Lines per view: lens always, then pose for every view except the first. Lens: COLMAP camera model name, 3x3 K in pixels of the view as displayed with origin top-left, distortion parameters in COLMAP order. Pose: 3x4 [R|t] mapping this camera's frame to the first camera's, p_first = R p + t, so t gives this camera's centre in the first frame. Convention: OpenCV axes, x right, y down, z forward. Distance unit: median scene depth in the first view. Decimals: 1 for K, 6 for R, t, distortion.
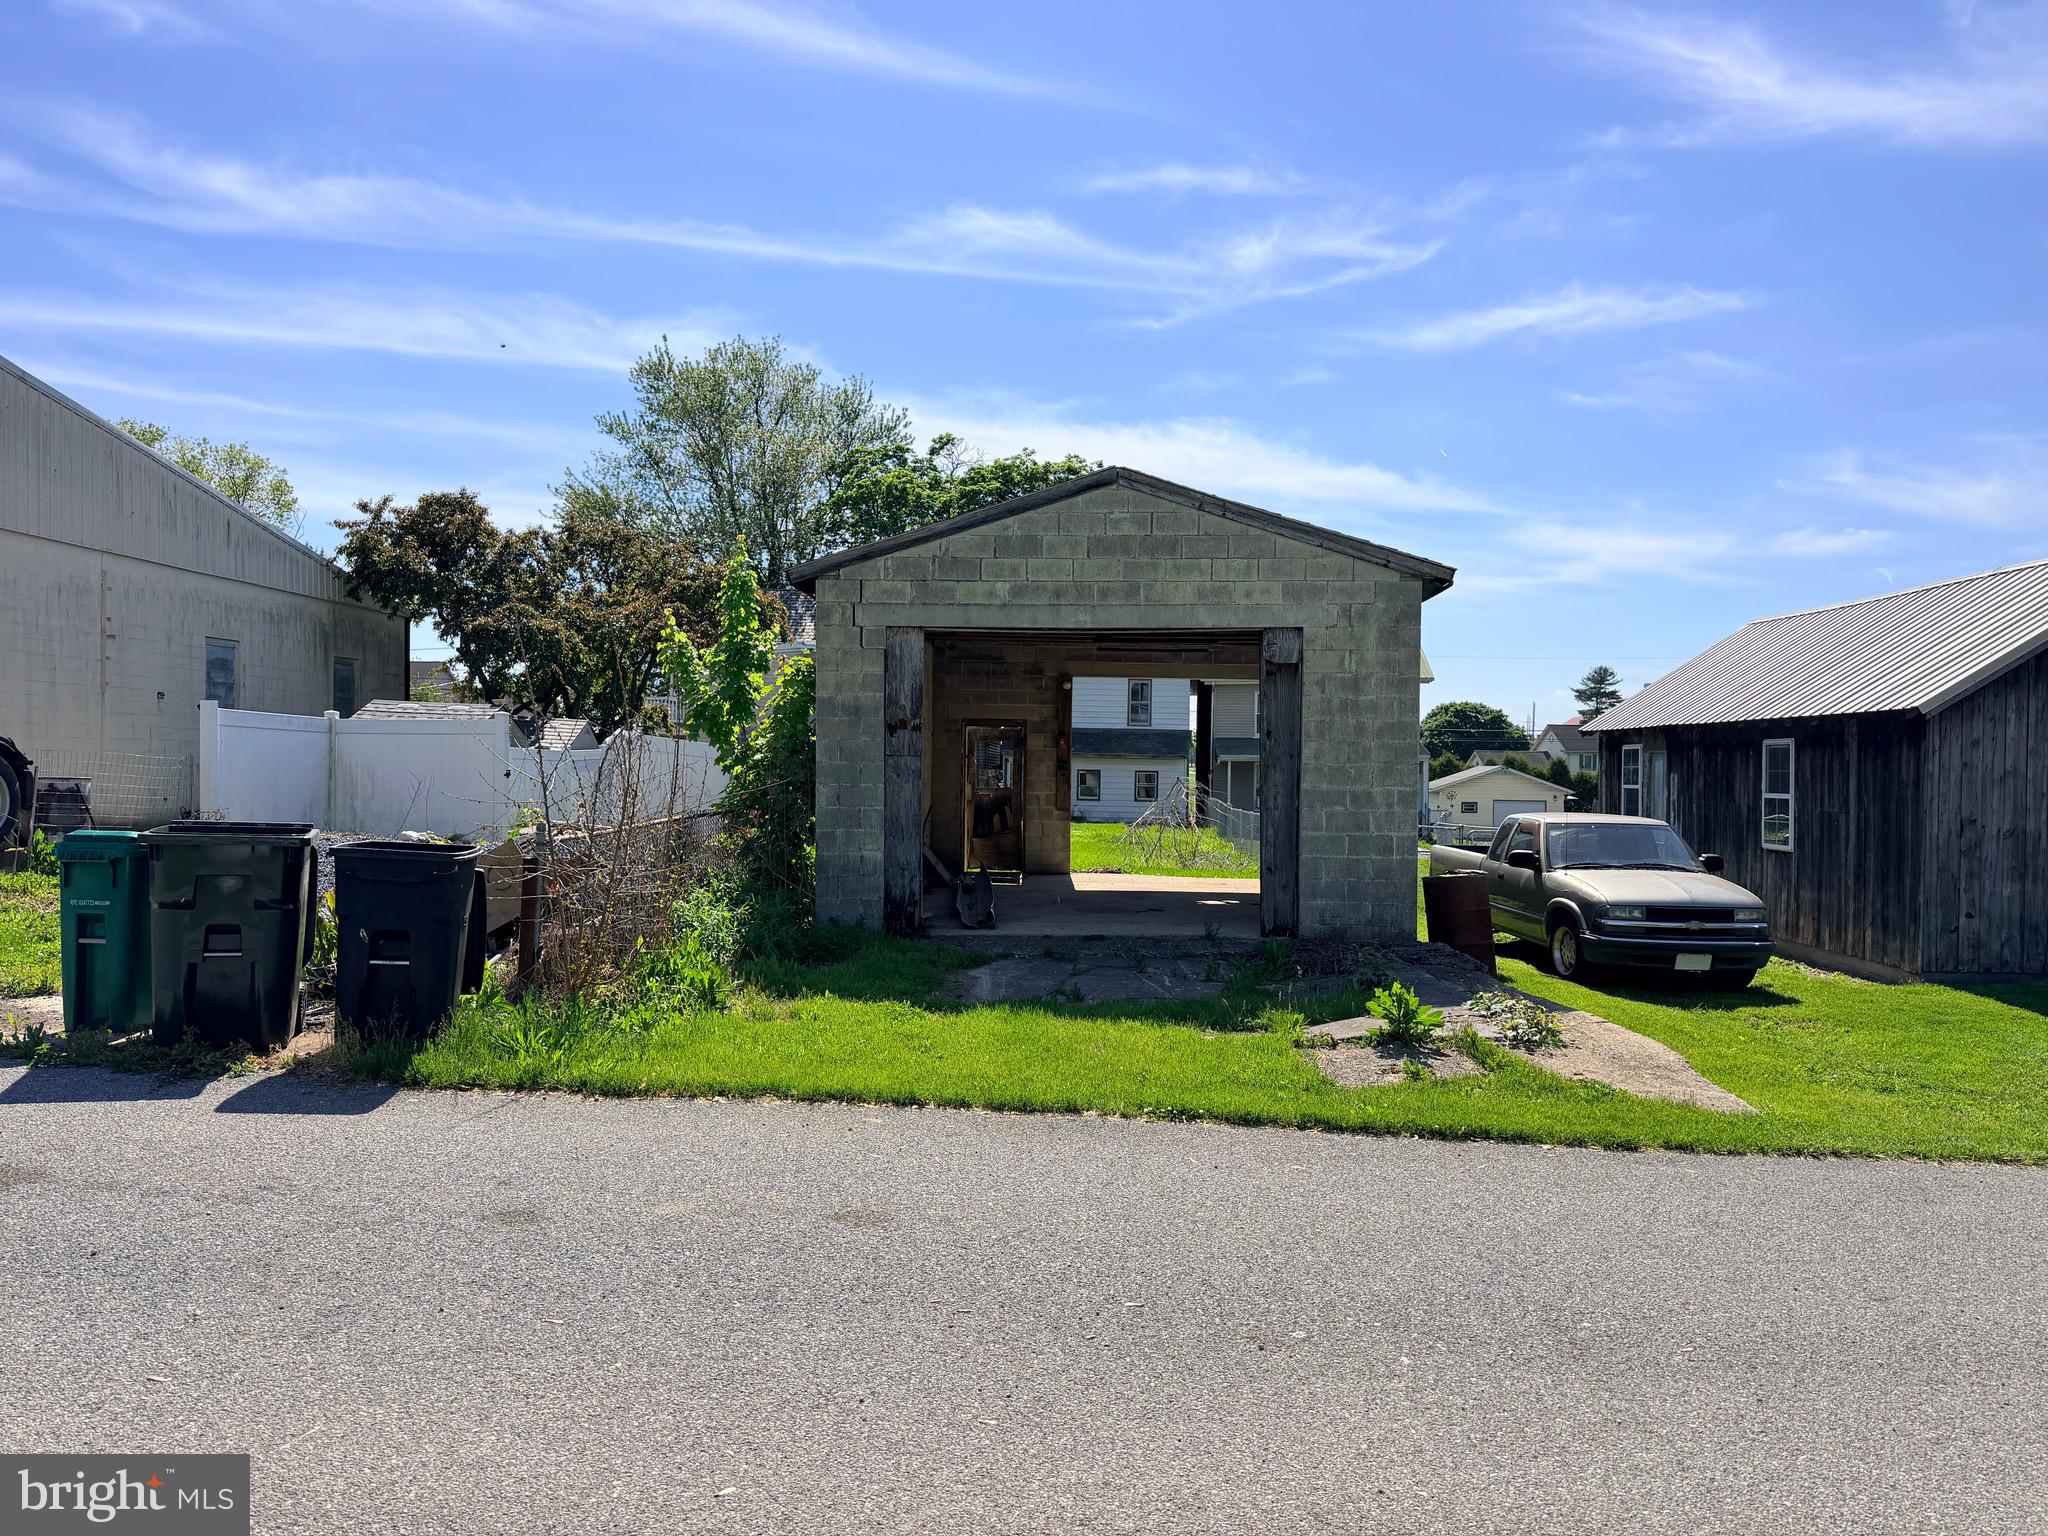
lens RADIAL K [[1450.3, 0, 1015.5], [0, 1450.3, 782.9], [0, 0, 1]] dist [0.064211, -0.071355]
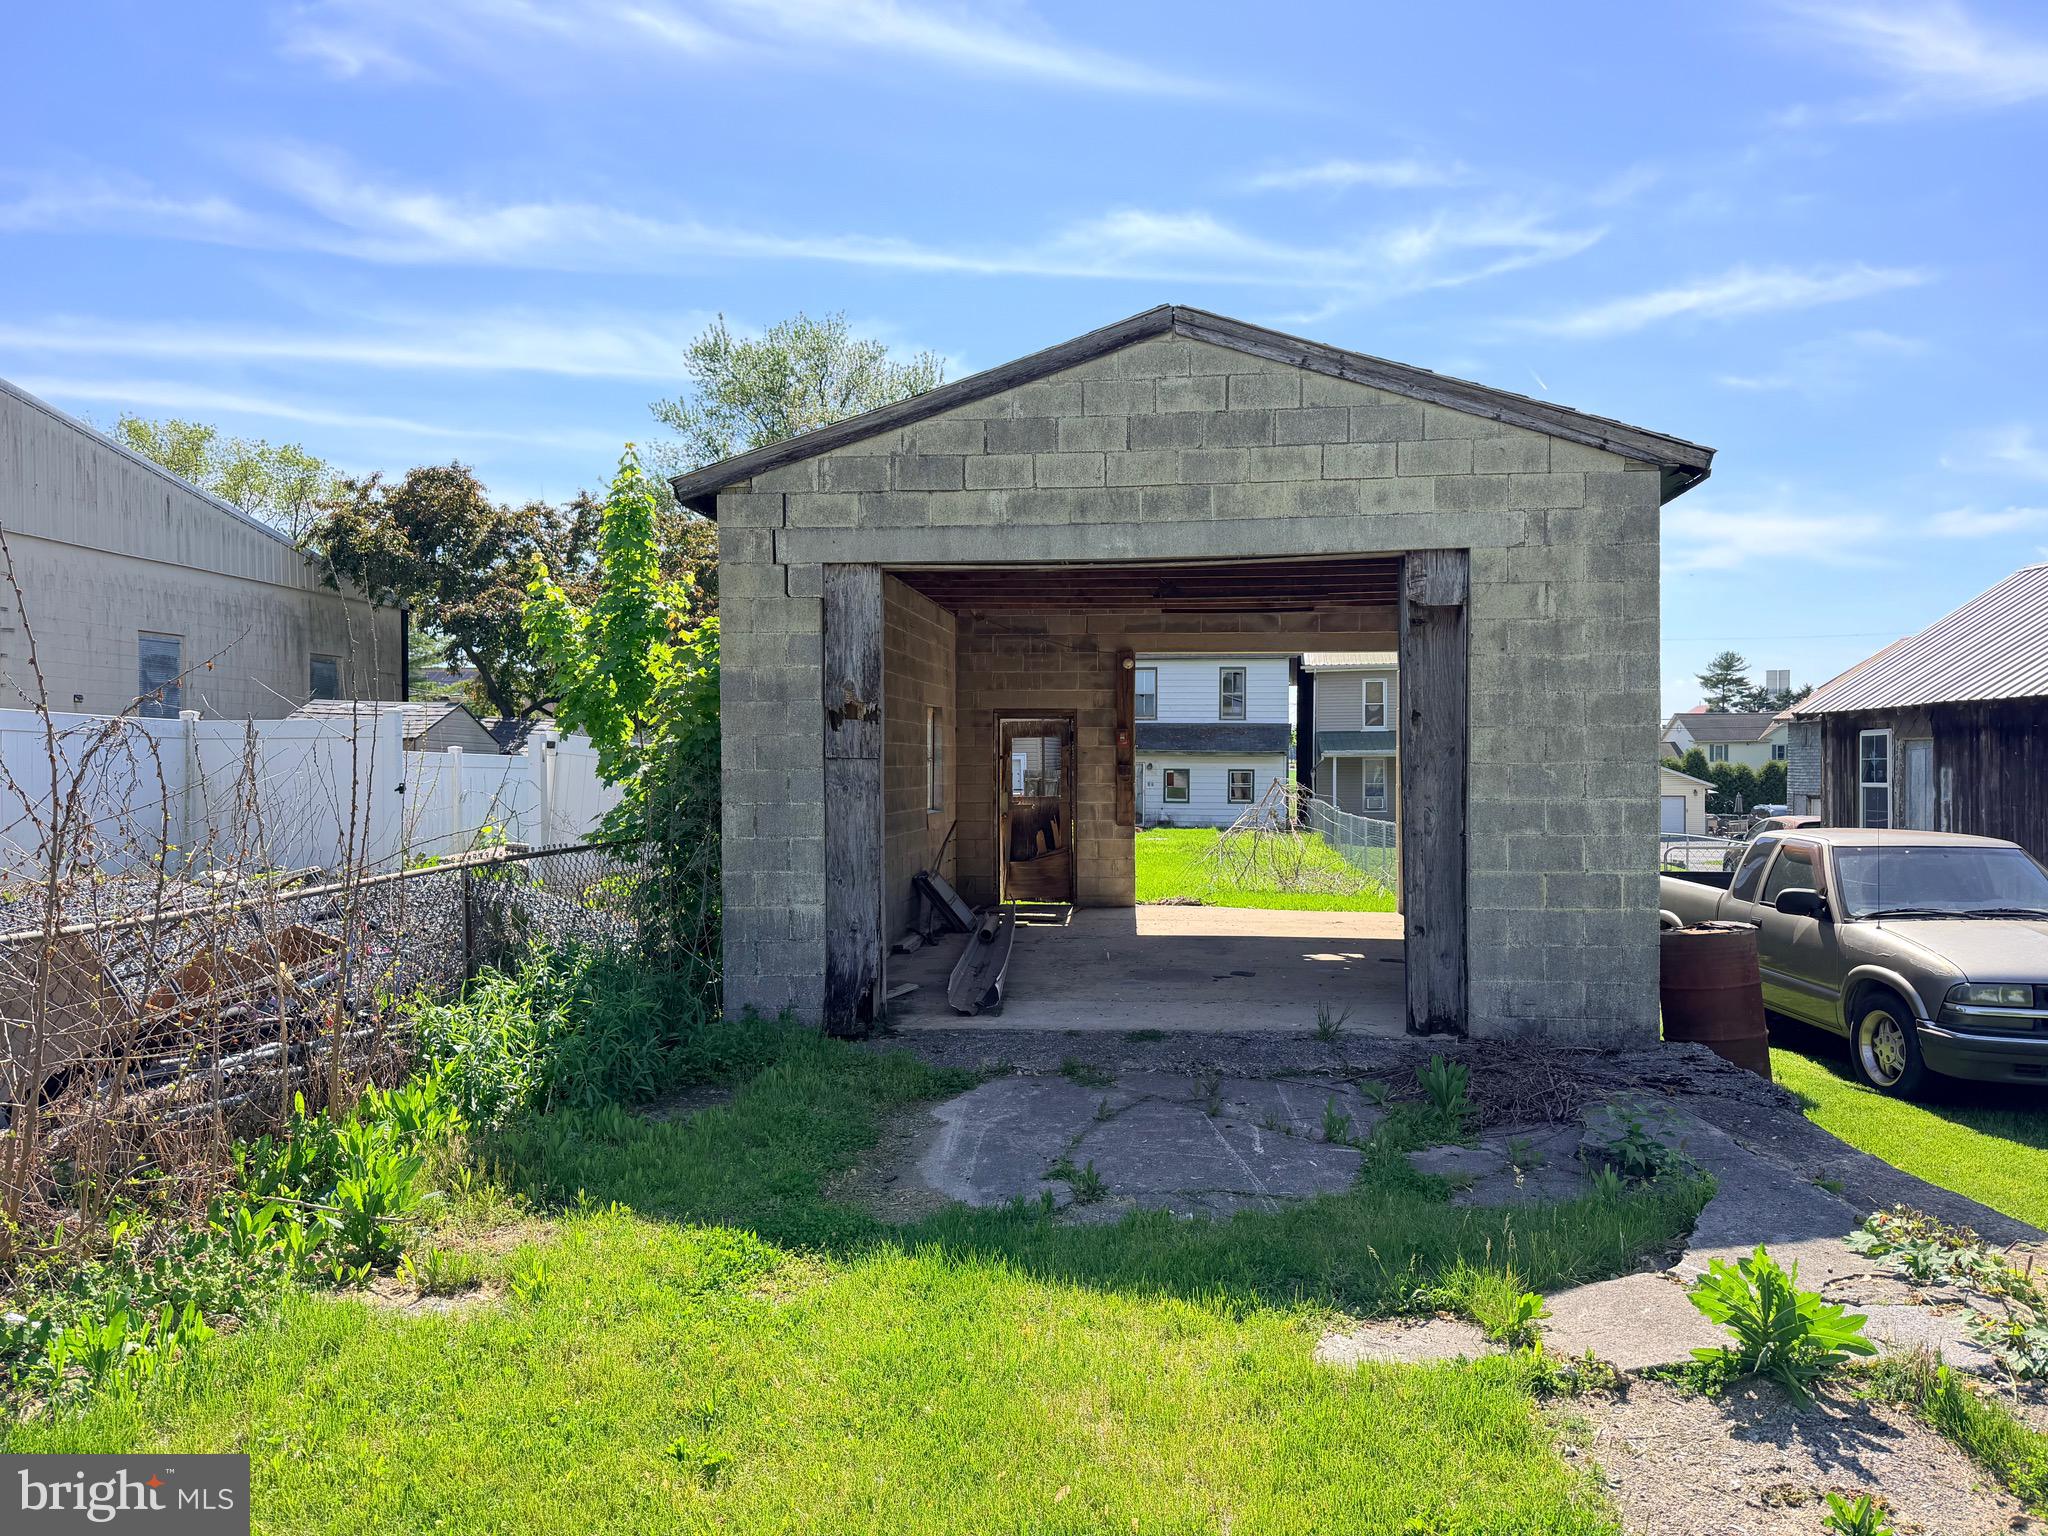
lens RADIAL K [[1450.3, 0, 1014.7], [0, 1450.3, 783.4], [0, 0, 1]] dist [0.064211, -0.071355]
pose [[0.997644, -0.012238, -0.067496, 0.038739], [0.012294, 0.999924, 0.000412, -0.006641], [0.067486, -0.001241, 0.997719, 0.326542]]
